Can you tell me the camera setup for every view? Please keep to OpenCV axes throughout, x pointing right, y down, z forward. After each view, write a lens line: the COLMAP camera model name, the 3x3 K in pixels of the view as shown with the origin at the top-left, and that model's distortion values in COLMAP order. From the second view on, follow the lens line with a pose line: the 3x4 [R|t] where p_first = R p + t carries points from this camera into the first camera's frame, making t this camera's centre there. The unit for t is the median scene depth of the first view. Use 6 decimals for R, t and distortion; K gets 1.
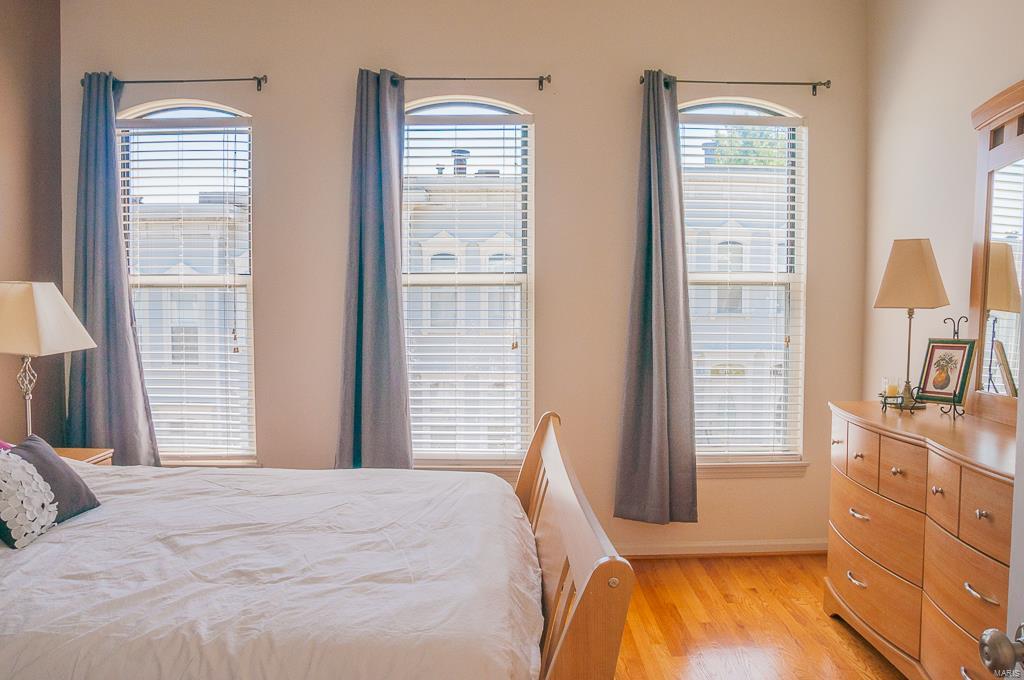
lens RADIAL K [[810.5, 0, 518.0], [0, 810.5, 340.0], [0, 0, 1]] dist [-0.161652, 0.115956]
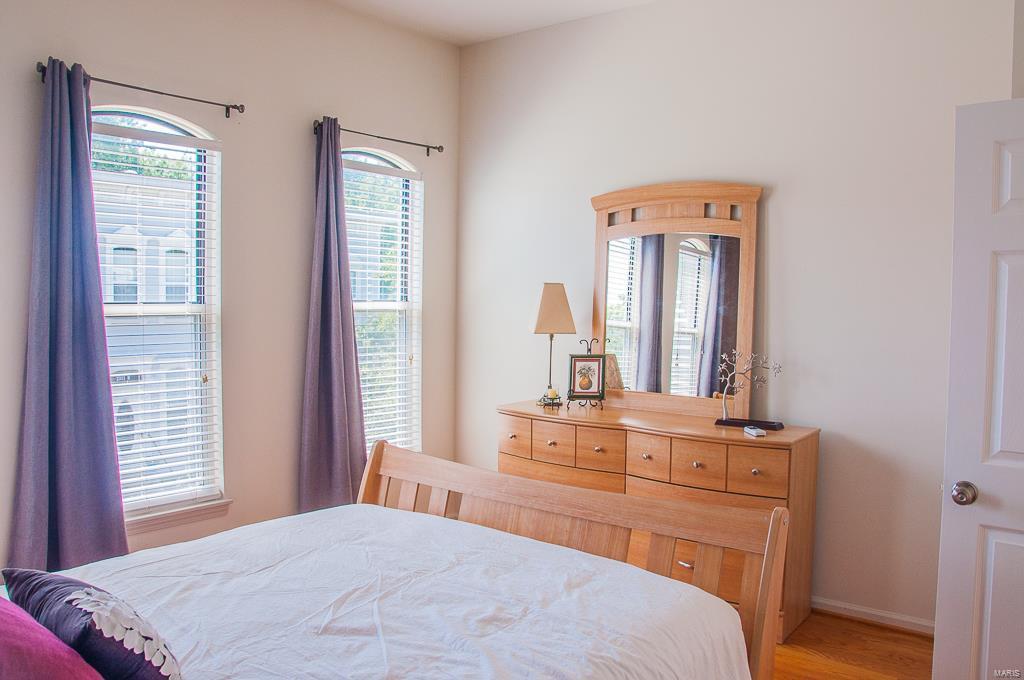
lens RADIAL K [[794.4, 0, 519.2], [0, 794.4, 339.7], [0, 0, 1]] dist [-0.164985, 0.119932]
pose [[0.626251, -0.036180, 0.778781, -0.657396], [0.035338, 0.999213, 0.018004, -0.058578], [-0.778820, 0.016245, 0.627037, 0.174206]]
